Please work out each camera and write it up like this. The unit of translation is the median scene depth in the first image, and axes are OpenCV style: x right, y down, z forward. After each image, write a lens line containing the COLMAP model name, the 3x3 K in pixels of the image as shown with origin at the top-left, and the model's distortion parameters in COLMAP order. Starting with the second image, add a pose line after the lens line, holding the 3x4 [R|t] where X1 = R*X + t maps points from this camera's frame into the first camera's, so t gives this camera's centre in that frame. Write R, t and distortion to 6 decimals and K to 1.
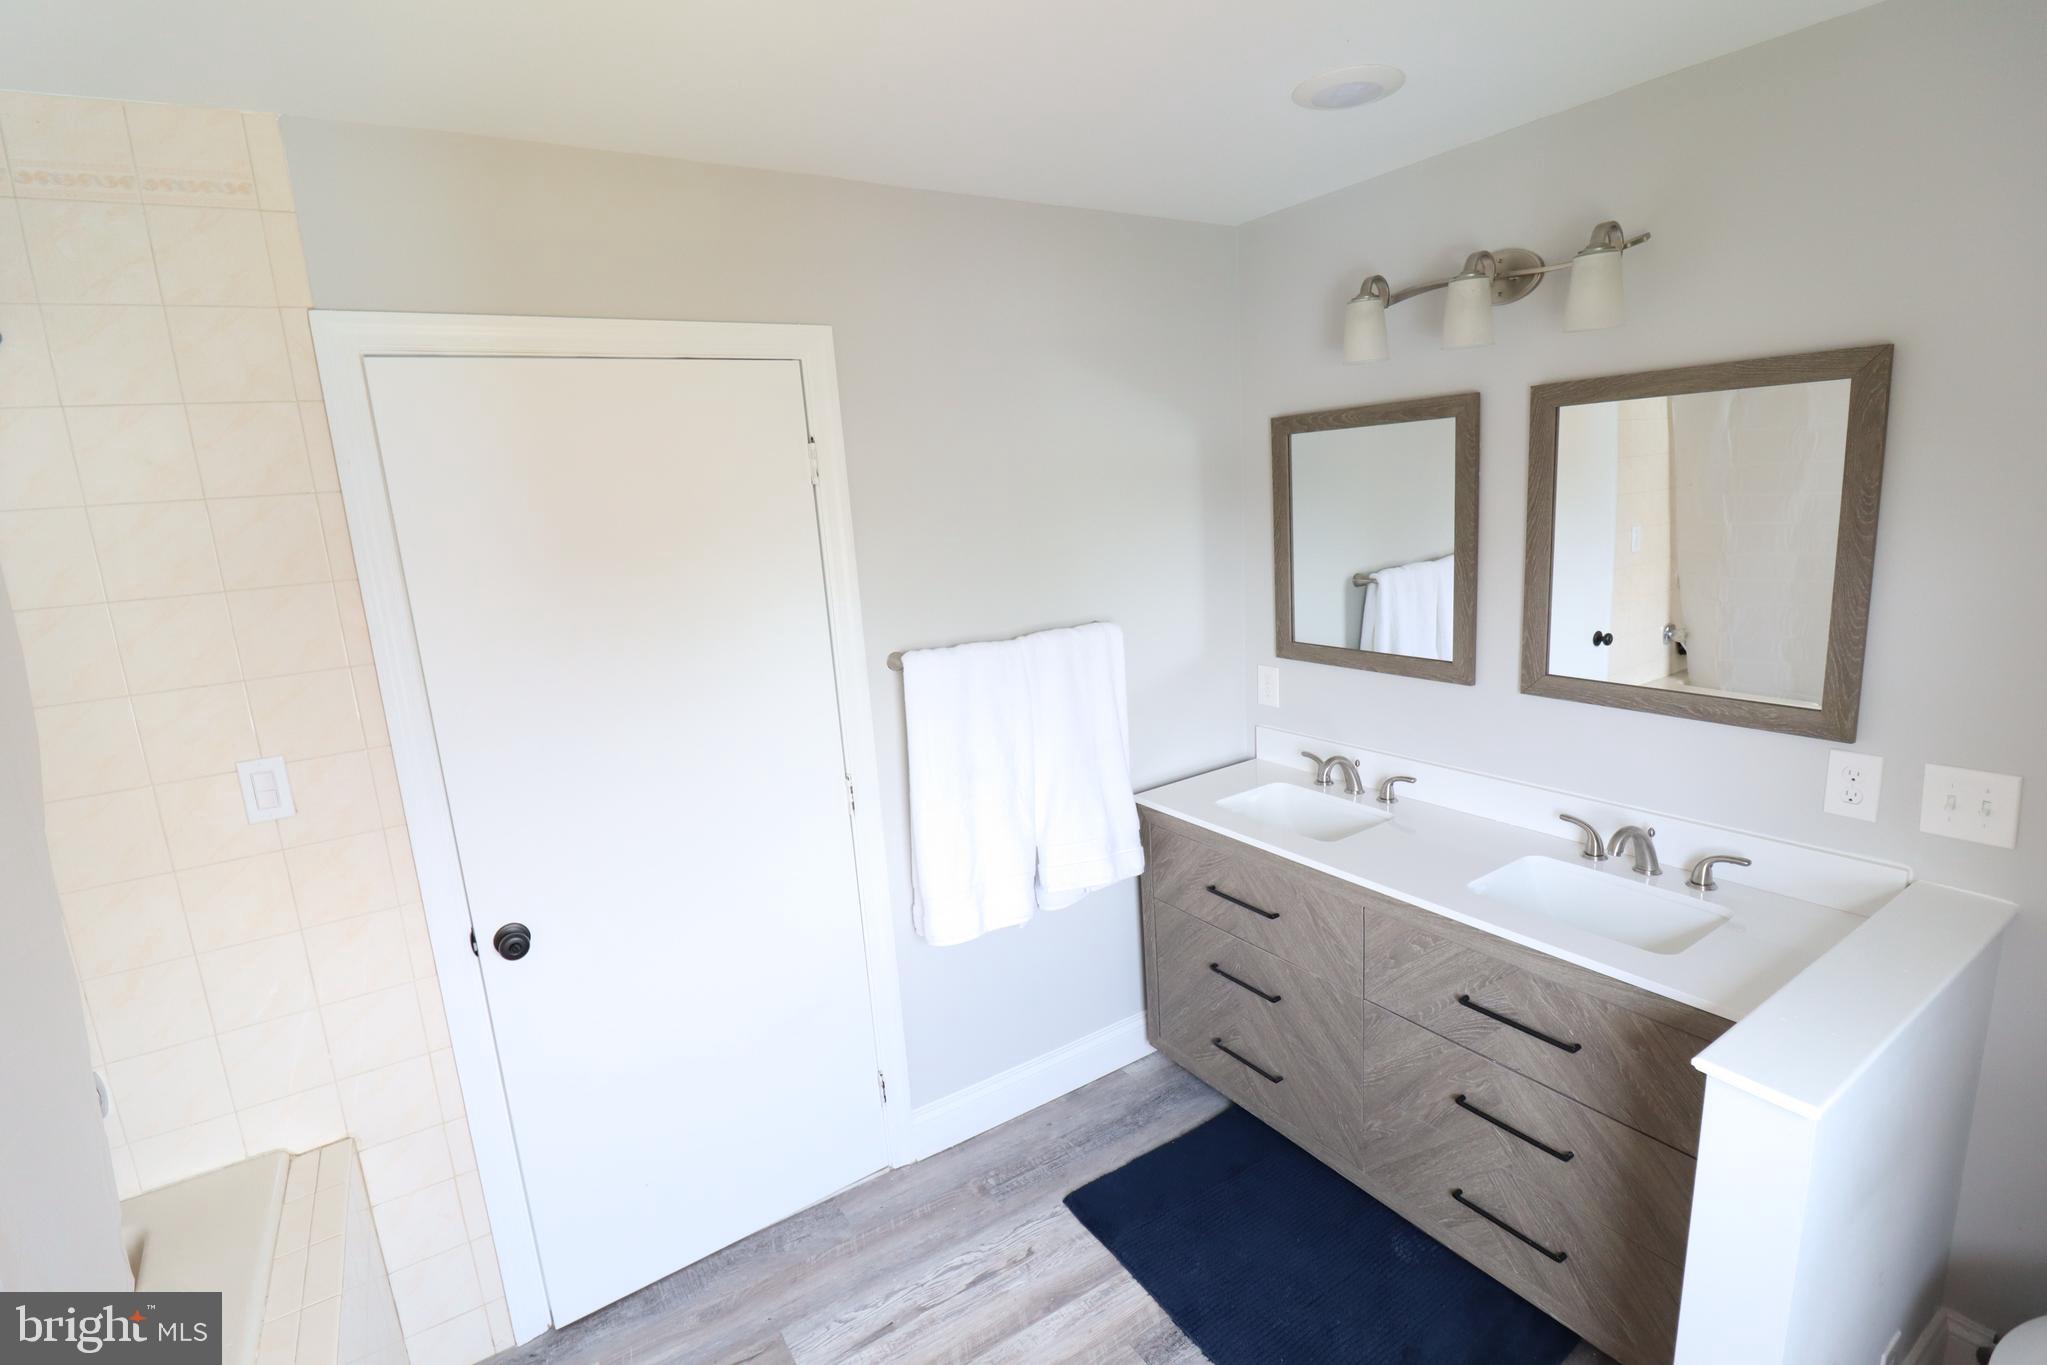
lens RADIAL K [[949.3, 0, 1013.6], [0, 949.3, 676.3], [0, 0, 1]] dist [-0.002327, -0.011411]
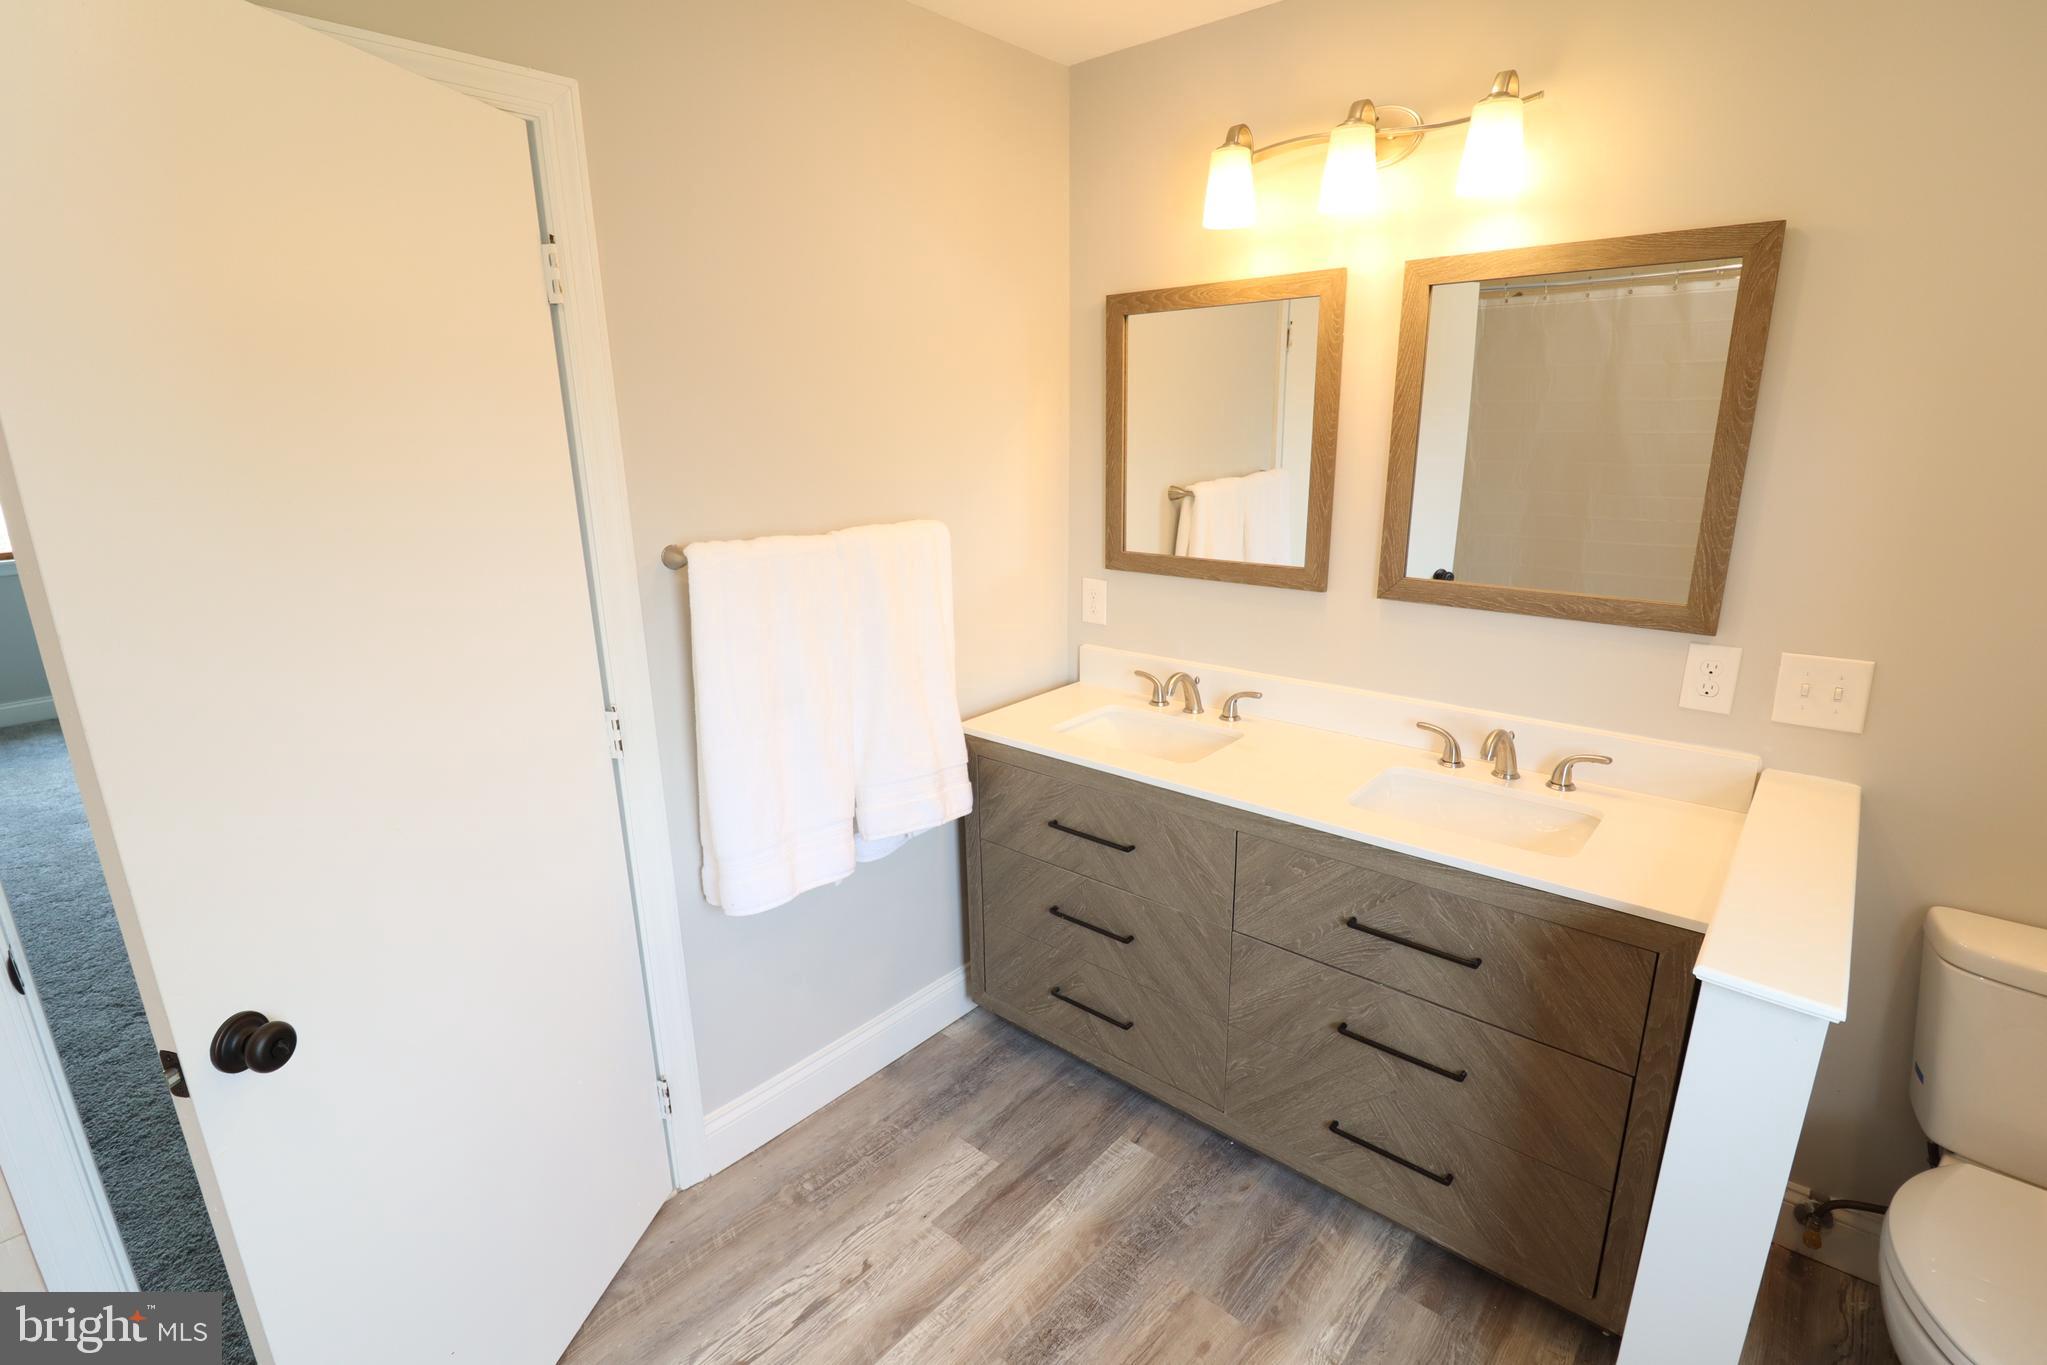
lens RADIAL K [[949.3, 0, 1013.6], [0, 949.3, 676.3], [0, 0, 1]] dist [-0.002327, -0.011411]
pose [[0.960000, -0.019885, 0.279292, -0.080691], [0.005330, 0.998592, 0.052775, 0.043817], [-0.279948, -0.049176, 0.958755, 0.185570]]
